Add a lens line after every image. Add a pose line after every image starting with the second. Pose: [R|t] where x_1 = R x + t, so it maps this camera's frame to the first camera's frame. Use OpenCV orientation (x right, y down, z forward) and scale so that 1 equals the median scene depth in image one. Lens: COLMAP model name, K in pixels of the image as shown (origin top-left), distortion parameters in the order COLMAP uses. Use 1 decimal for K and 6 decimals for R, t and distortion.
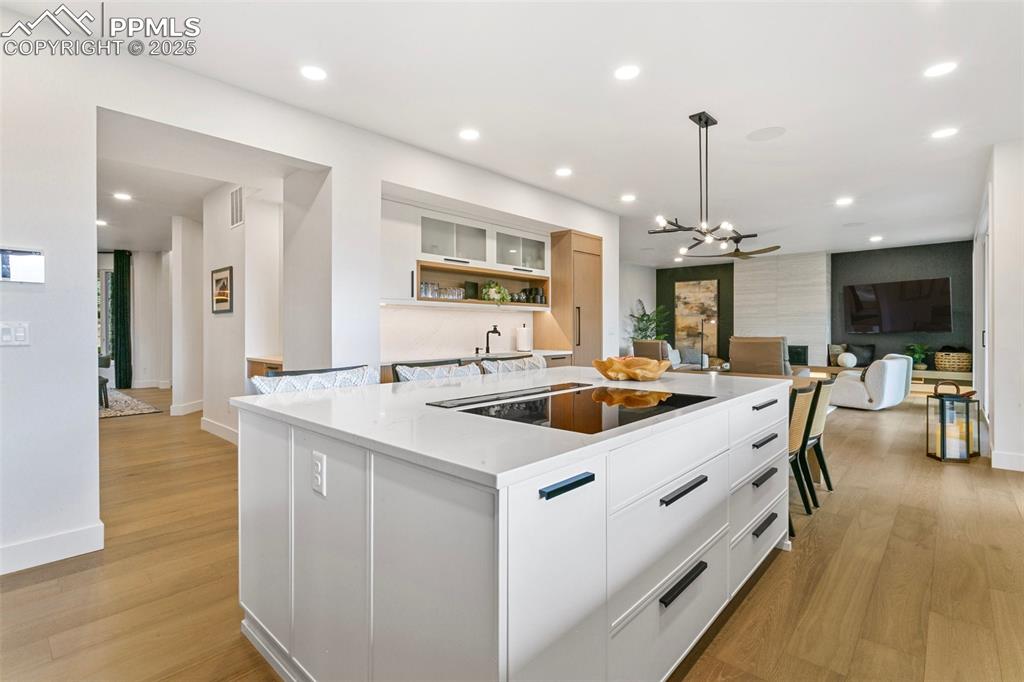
lens RADIAL K [[483.0, 0, 508.5], [0, 483.0, 337.4], [0, 0, 1]] dist [-0.000786, 0.000297]
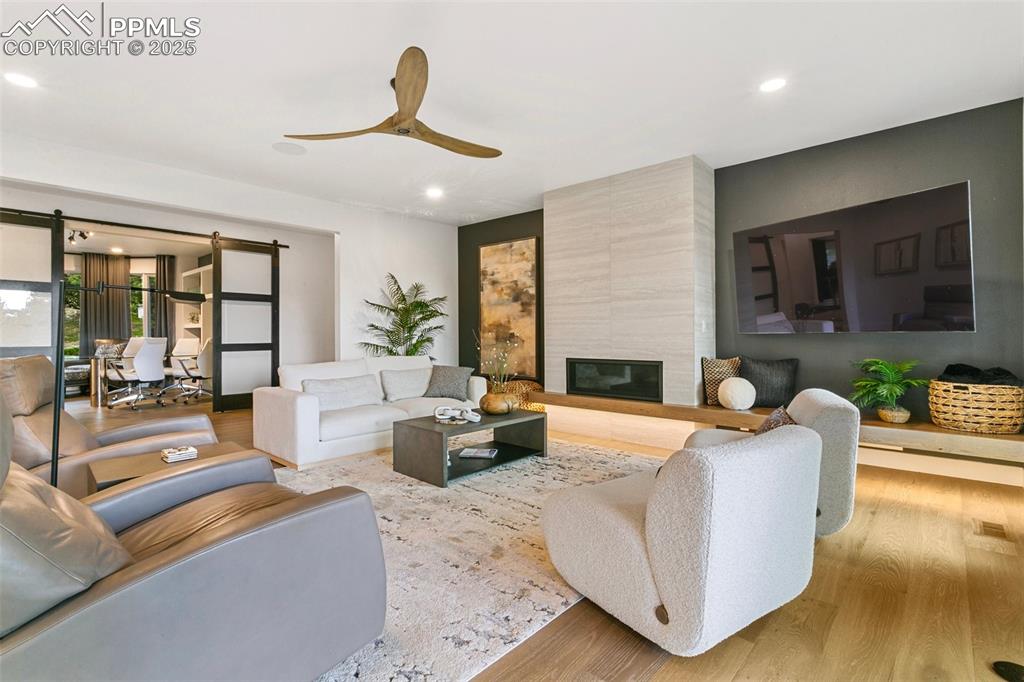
lens RADIAL K [[483.0, 0, 514.2], [0, 483.0, 339.2], [0, 0, 1]] dist [-0.000786, 0.000297]
pose [[0.999923, -0.003961, 0.011722, 0.451839], [0.003989, 0.999989, -0.002365, -0.003372], [-0.011712, 0.002412, 0.999929, 0.509739]]
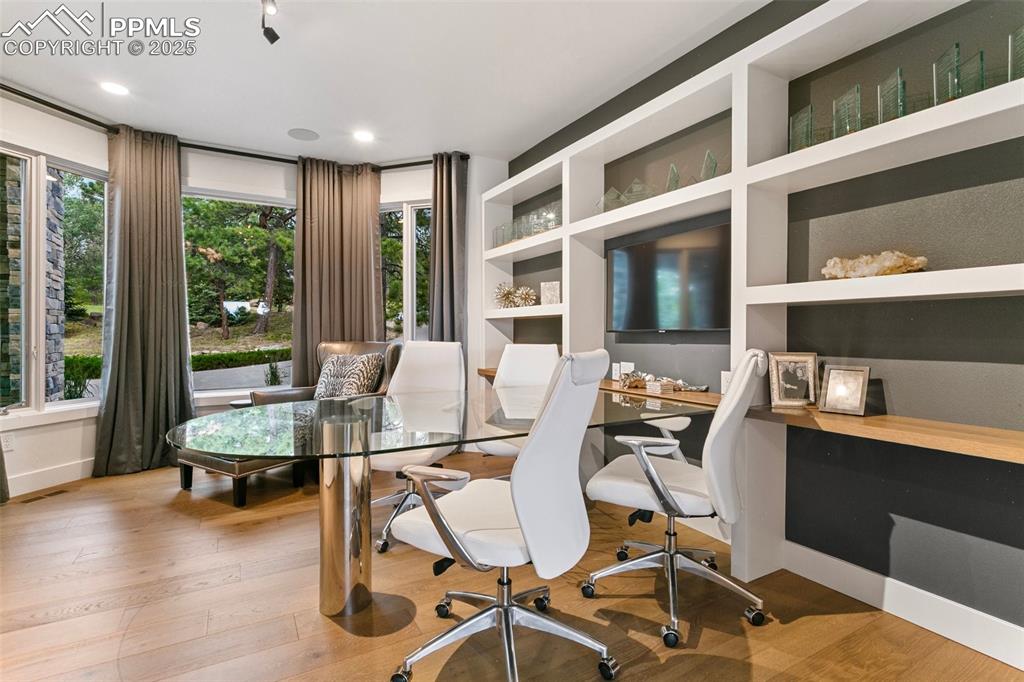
lens RADIAL K [[483.0, 0, 512.4], [0, 483.0, 336.3], [0, 0, 1]] dist [-0.000786, 0.000297]
pose [[0.953854, -0.002598, -0.300261, 0.424258], [0.000138, 0.999966, -0.008216, -0.003796], [0.300272, 0.007796, 0.953822, 0.541495]]
